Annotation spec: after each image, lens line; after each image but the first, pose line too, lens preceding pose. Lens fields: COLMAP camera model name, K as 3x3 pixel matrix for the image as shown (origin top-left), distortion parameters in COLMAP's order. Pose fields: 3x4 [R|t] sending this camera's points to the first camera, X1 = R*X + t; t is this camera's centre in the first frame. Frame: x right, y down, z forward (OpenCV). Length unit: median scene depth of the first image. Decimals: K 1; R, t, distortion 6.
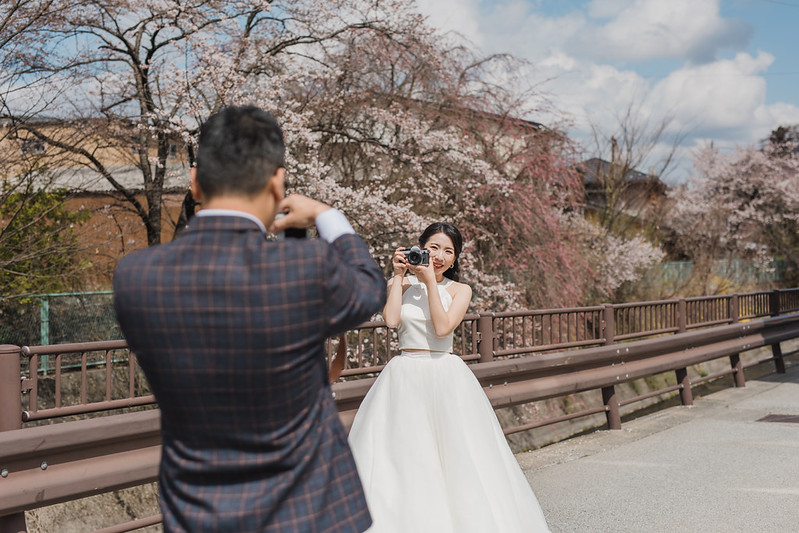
lens RADIAL K [[1224.3, 0, 399.5], [0, 1224.3, 266.5], [0, 0, 1]] dist [-0.011219, -0.032330]
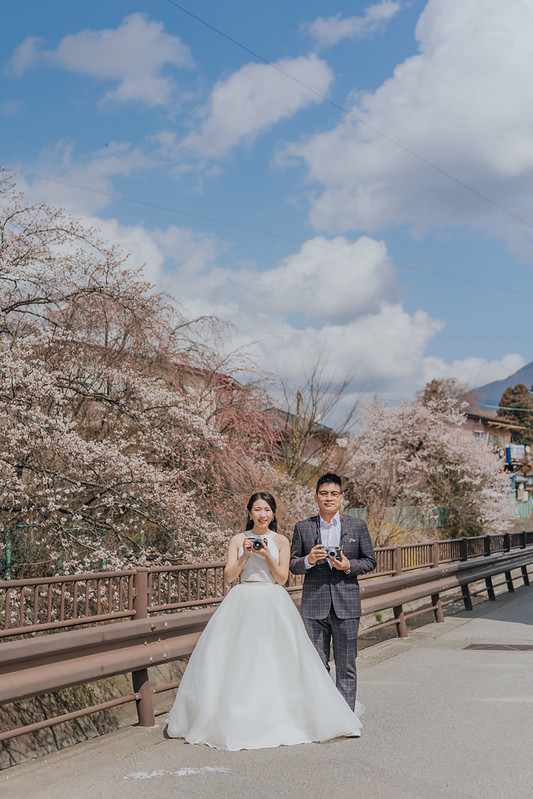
lens RADIAL K [[1307.2, 0, 266.5], [0, 1307.2, 399.5], [0, 0, 1]] dist [-0.011538, -0.004726]
pose [[0.980437, 0.027794, 0.194861, -0.081172], [-0.012205, 0.996659, -0.080752, -0.006363], [-0.196455, 0.076794, 0.977501, -0.123642]]
